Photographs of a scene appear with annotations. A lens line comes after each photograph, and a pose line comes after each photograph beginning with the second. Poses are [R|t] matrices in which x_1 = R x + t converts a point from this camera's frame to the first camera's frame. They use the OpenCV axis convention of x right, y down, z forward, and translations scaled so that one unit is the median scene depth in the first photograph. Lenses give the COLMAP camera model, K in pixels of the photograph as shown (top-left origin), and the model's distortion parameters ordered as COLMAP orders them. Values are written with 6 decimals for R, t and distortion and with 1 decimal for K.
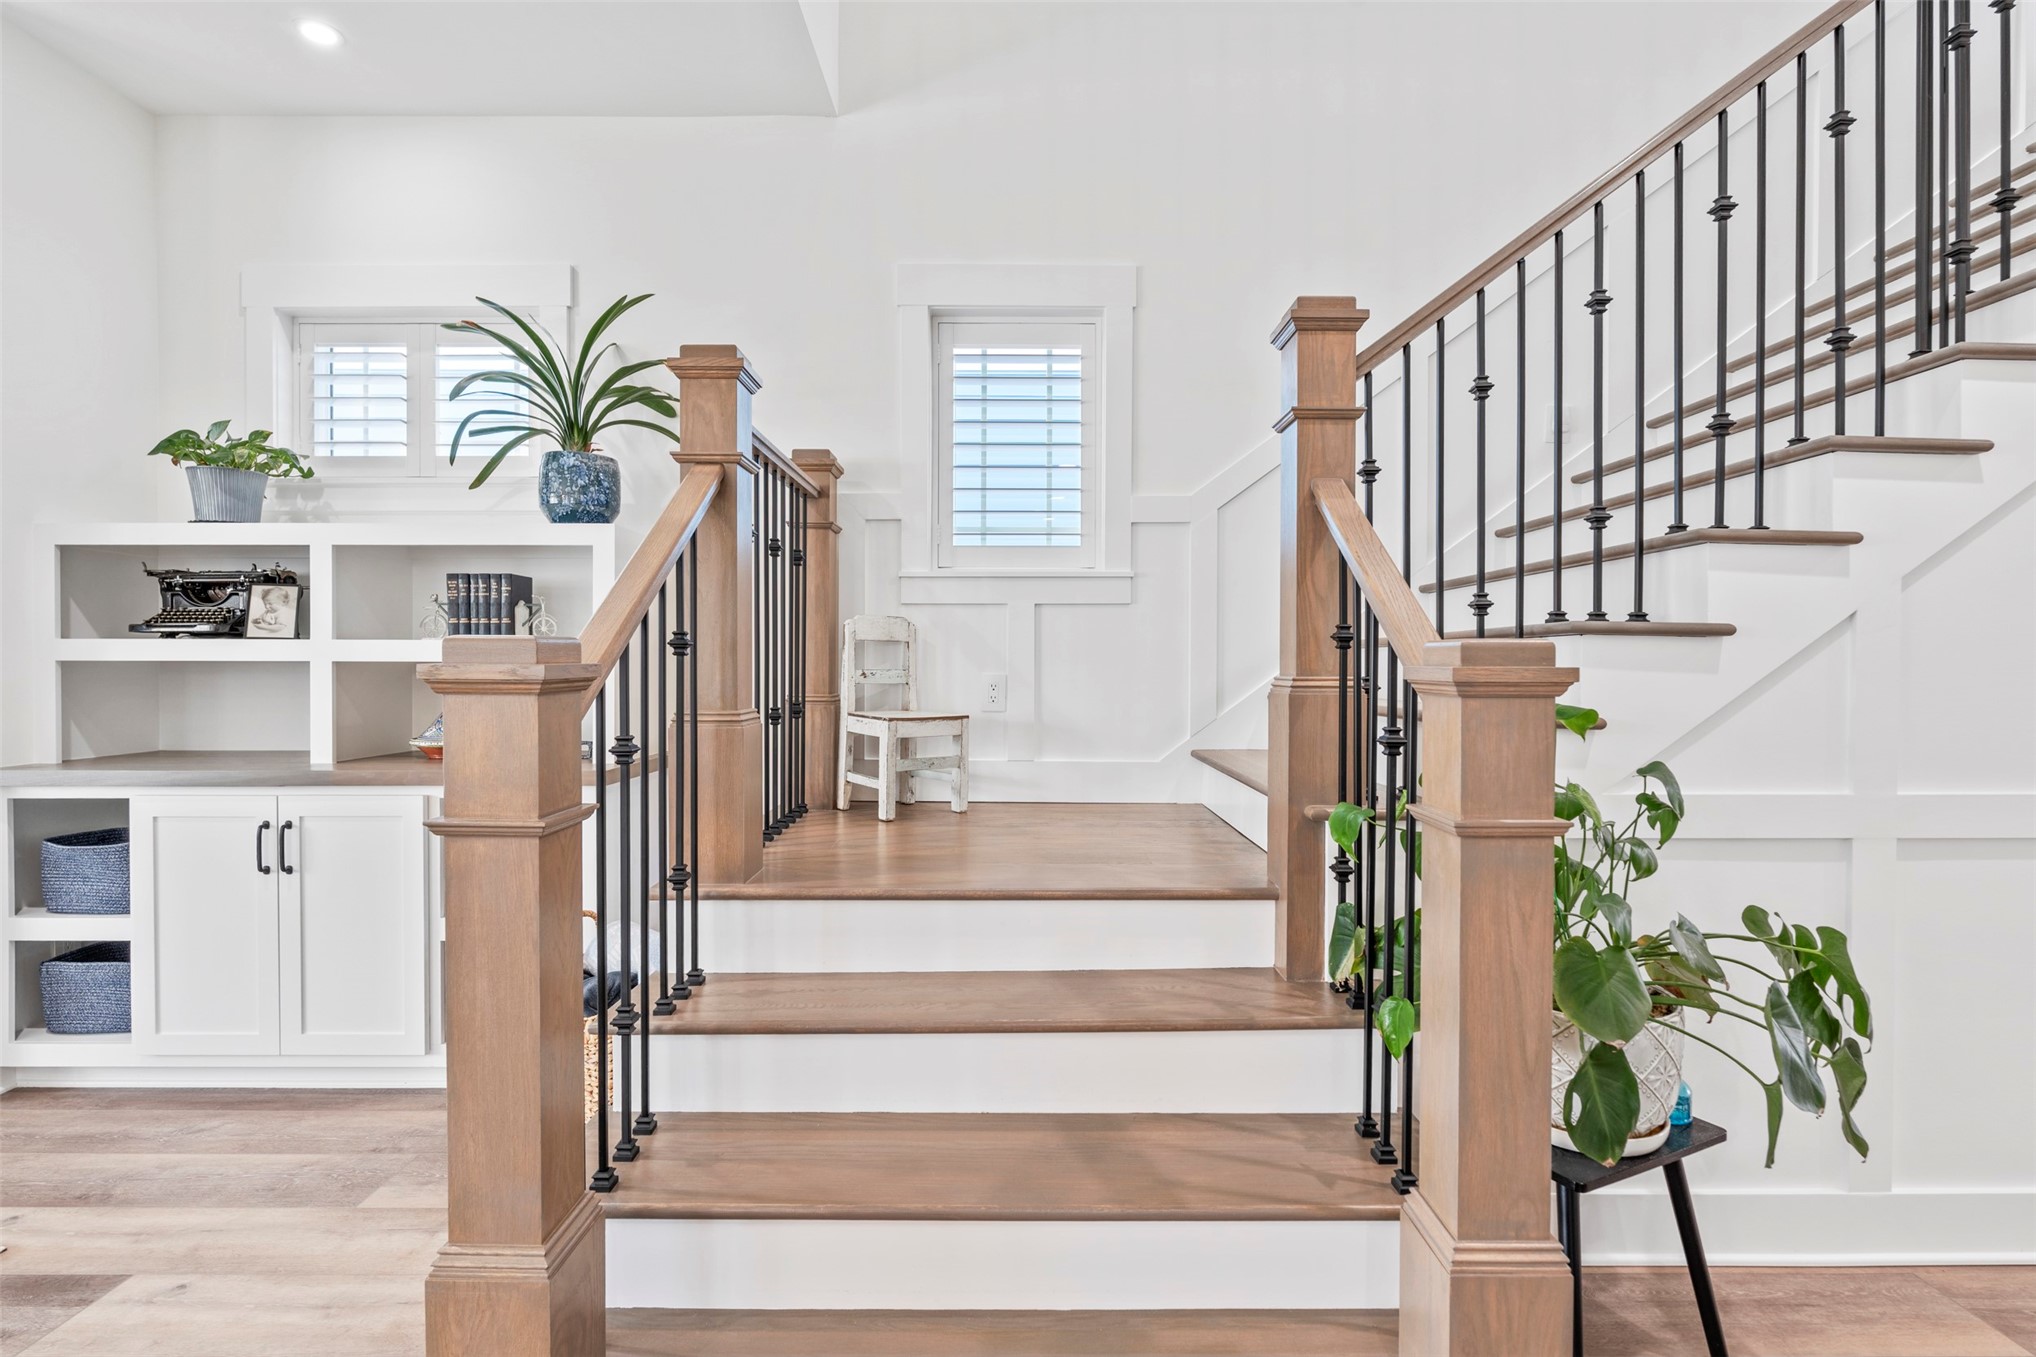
lens RADIAL K [[991.2, 0, 1028.2], [0, 991.2, 671.4], [0, 0, 1]] dist [-0.006869, 0.000236]
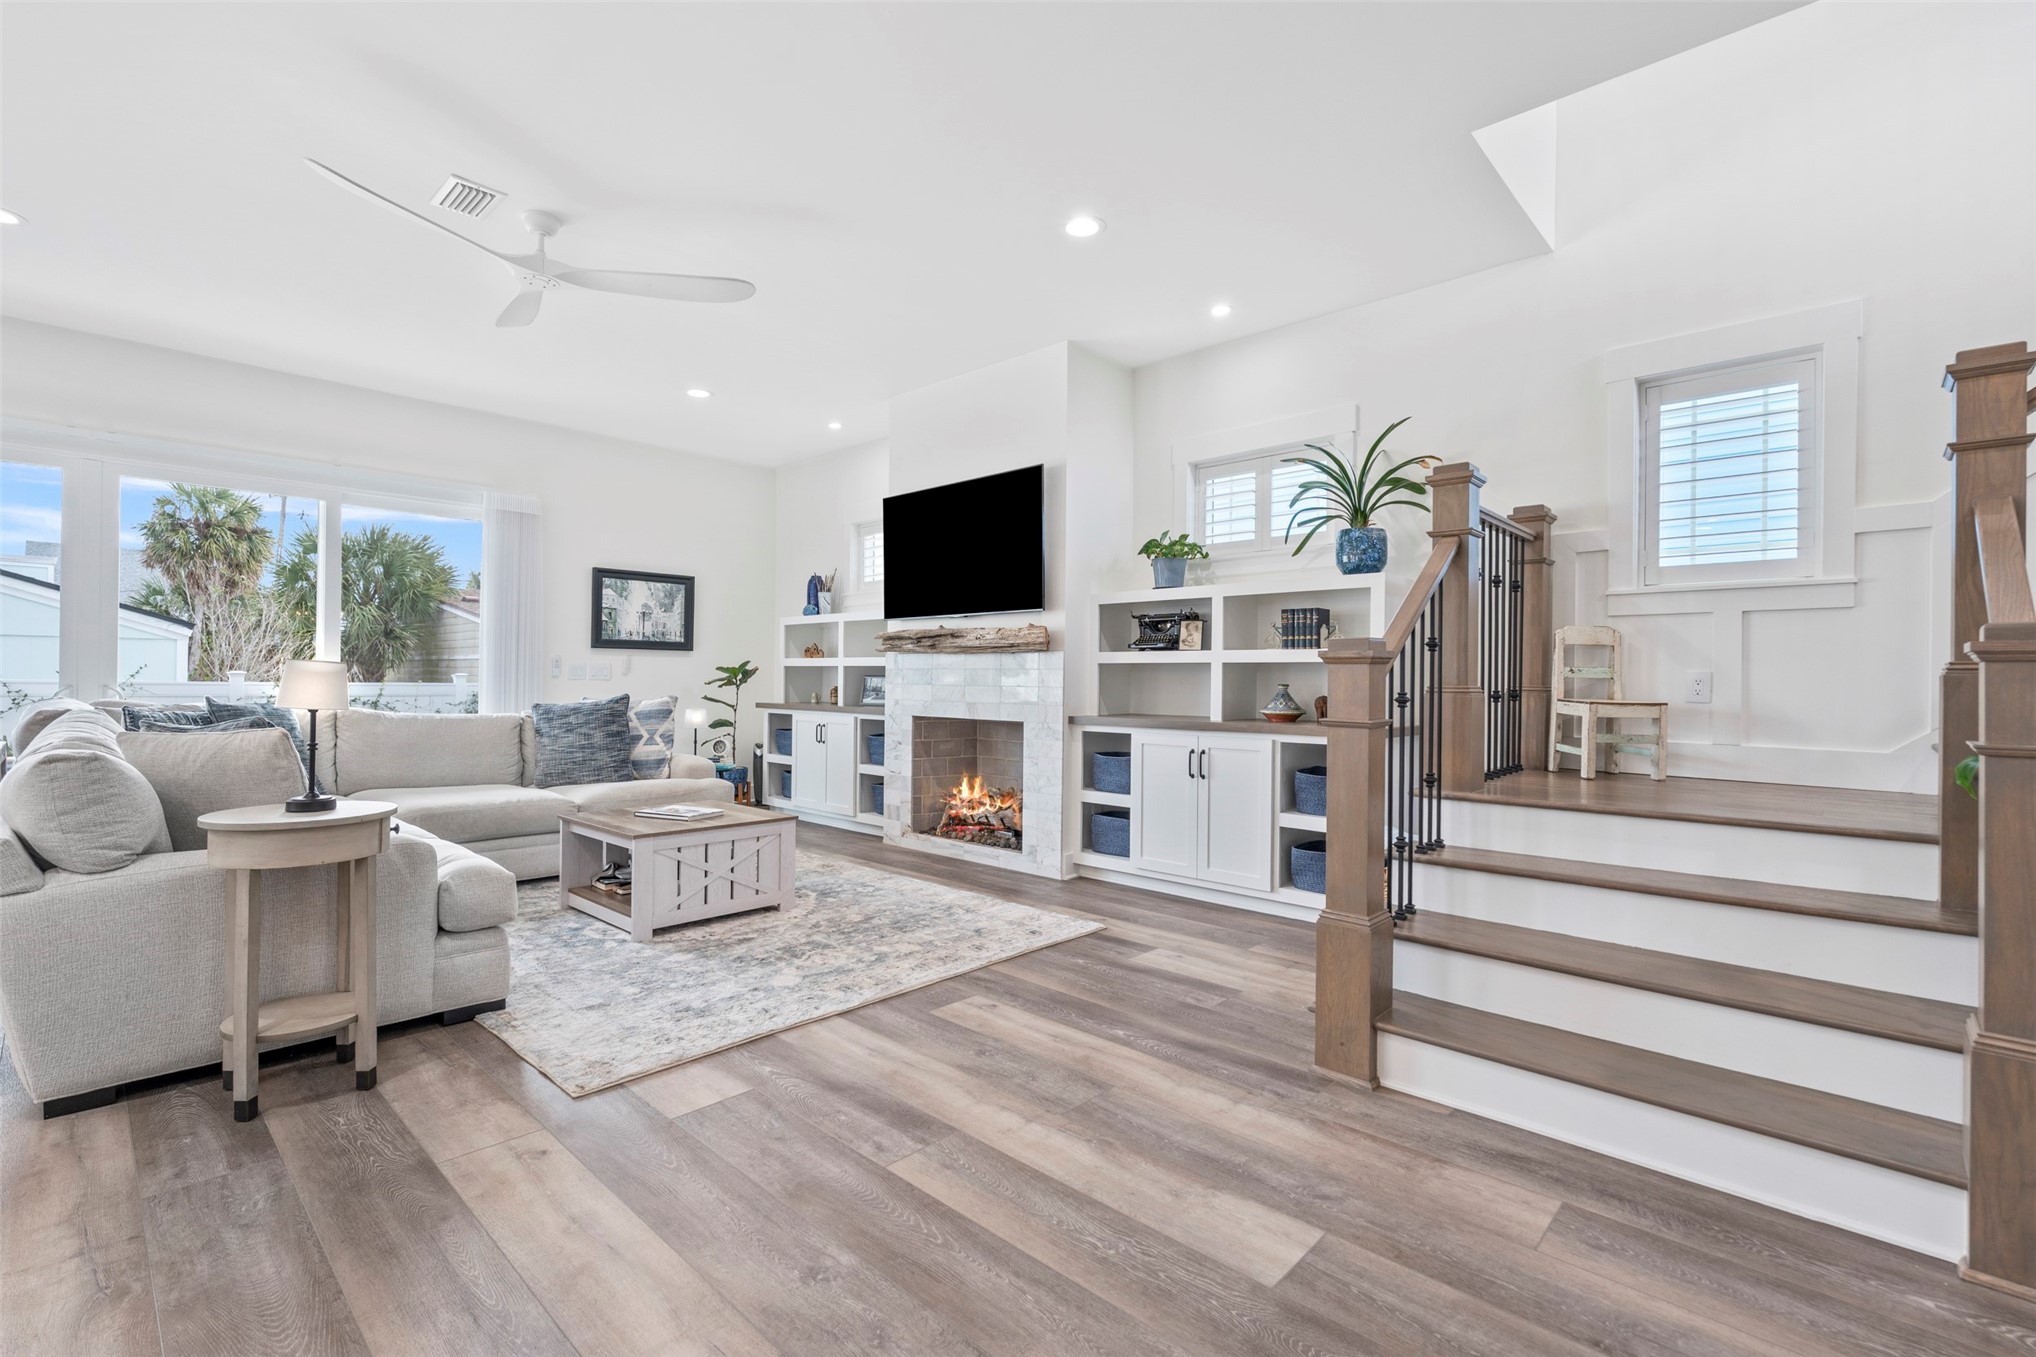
lens RADIAL K [[898.3, 0, 1023.4], [0, 898.3, 681.3], [0, 0, 1]] dist [0.000682, -0.000063]
pose [[0.731539, 0.005984, -0.681773, 0.123513], [-0.011166, 0.999933, -0.003204, 0.031019], [0.681708, 0.009956, 0.731557, -0.399291]]
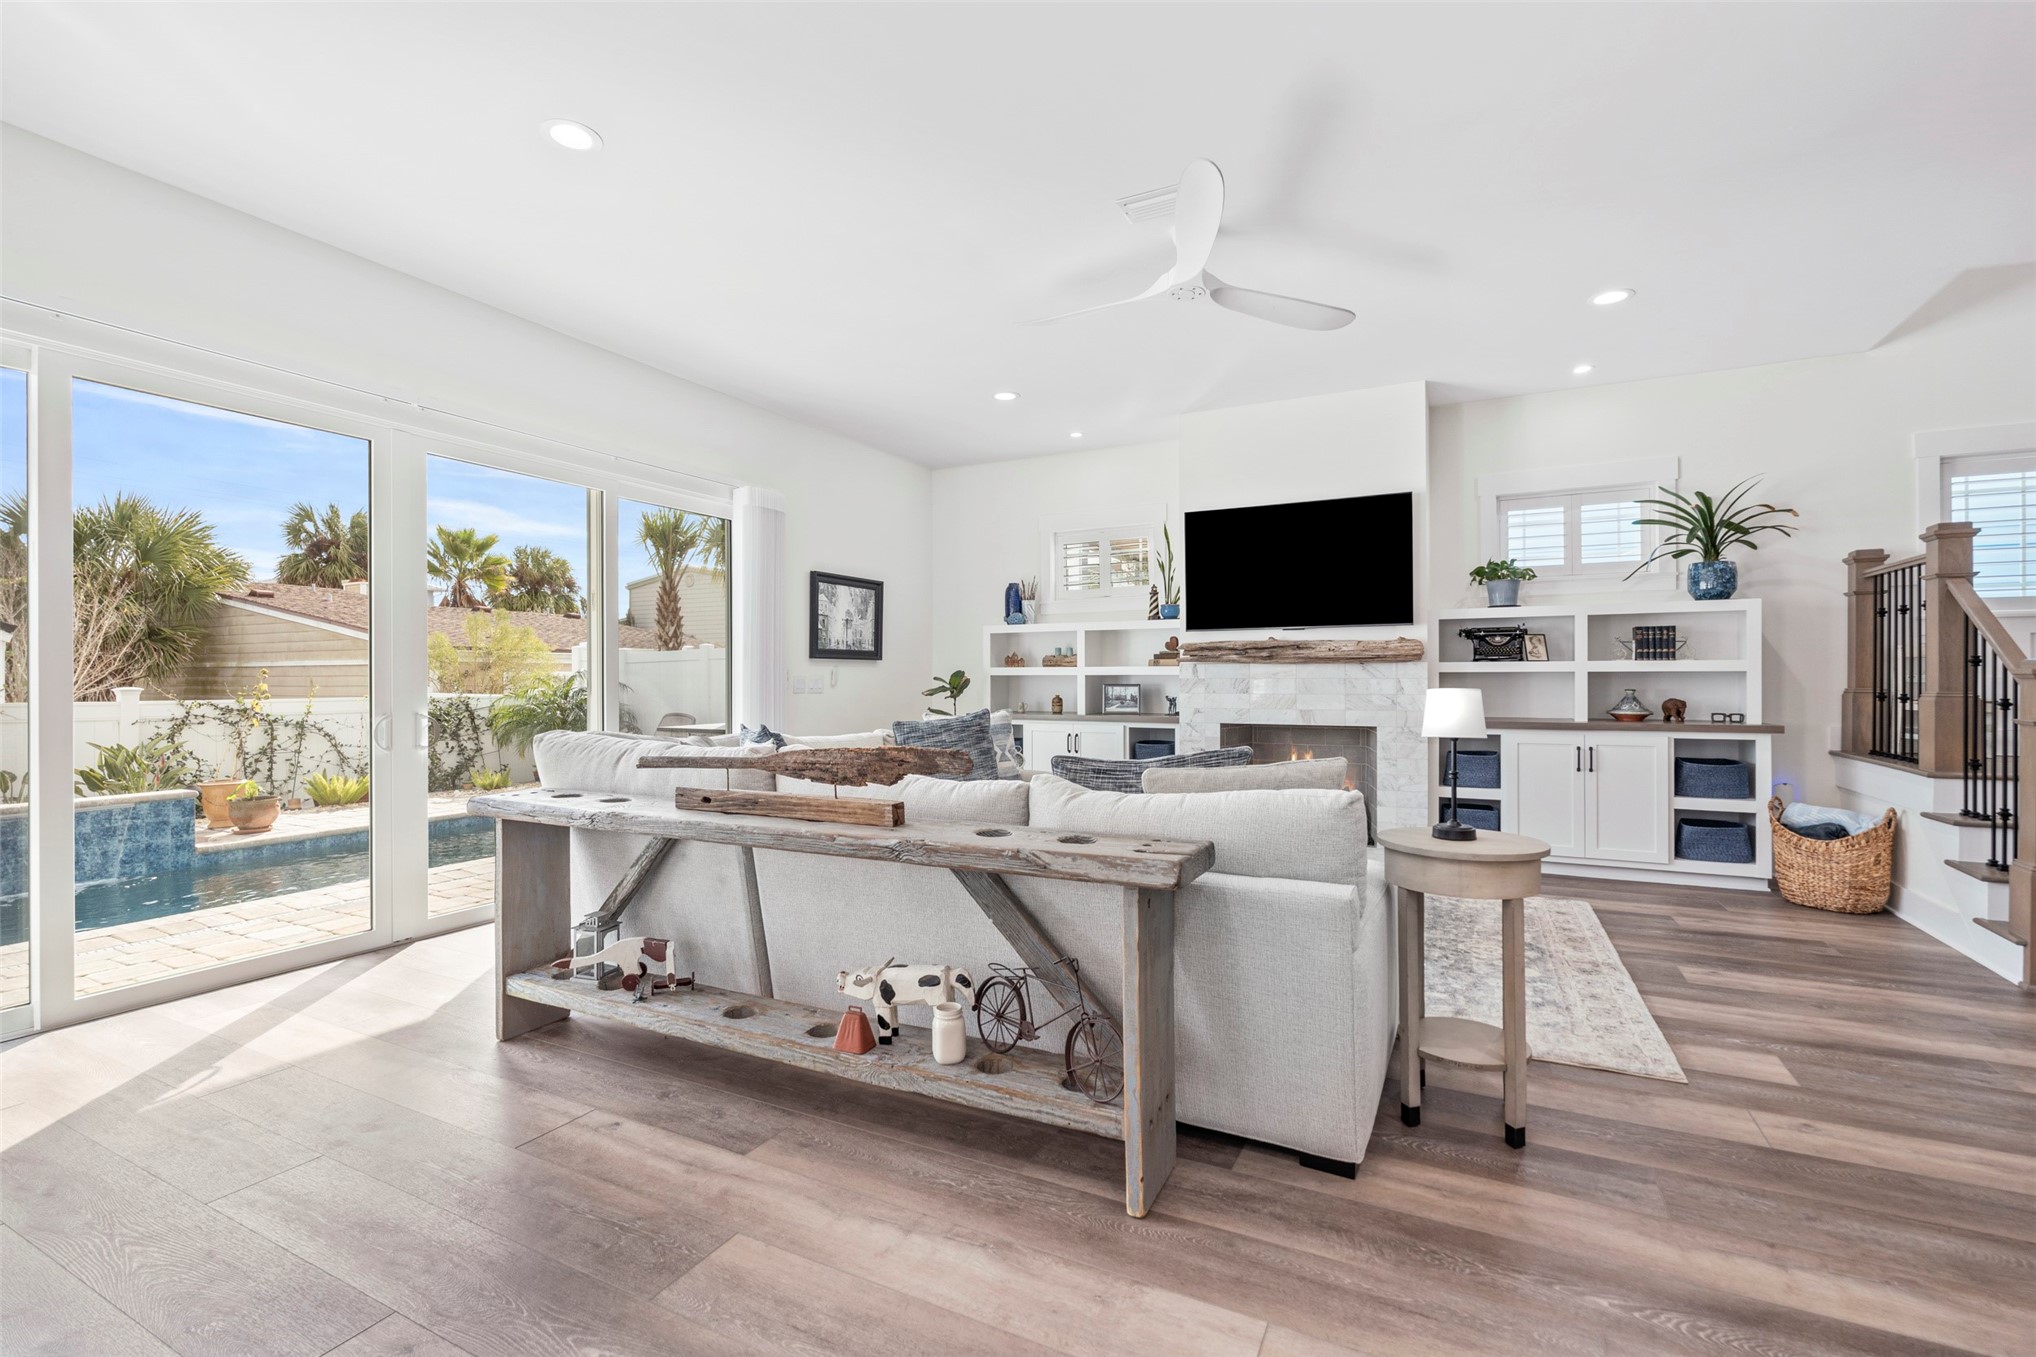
lens RADIAL K [[898.3, 0, 1005.7], [0, 898.3, 681.5], [0, 0, 1]] dist [0.000682, -0.000063]
pose [[0.895219, -0.003443, -0.445613, -0.928369], [0.003168, 0.999994, -0.001363, 0.008411], [0.445615, -0.000191, 0.895224, -1.177863]]
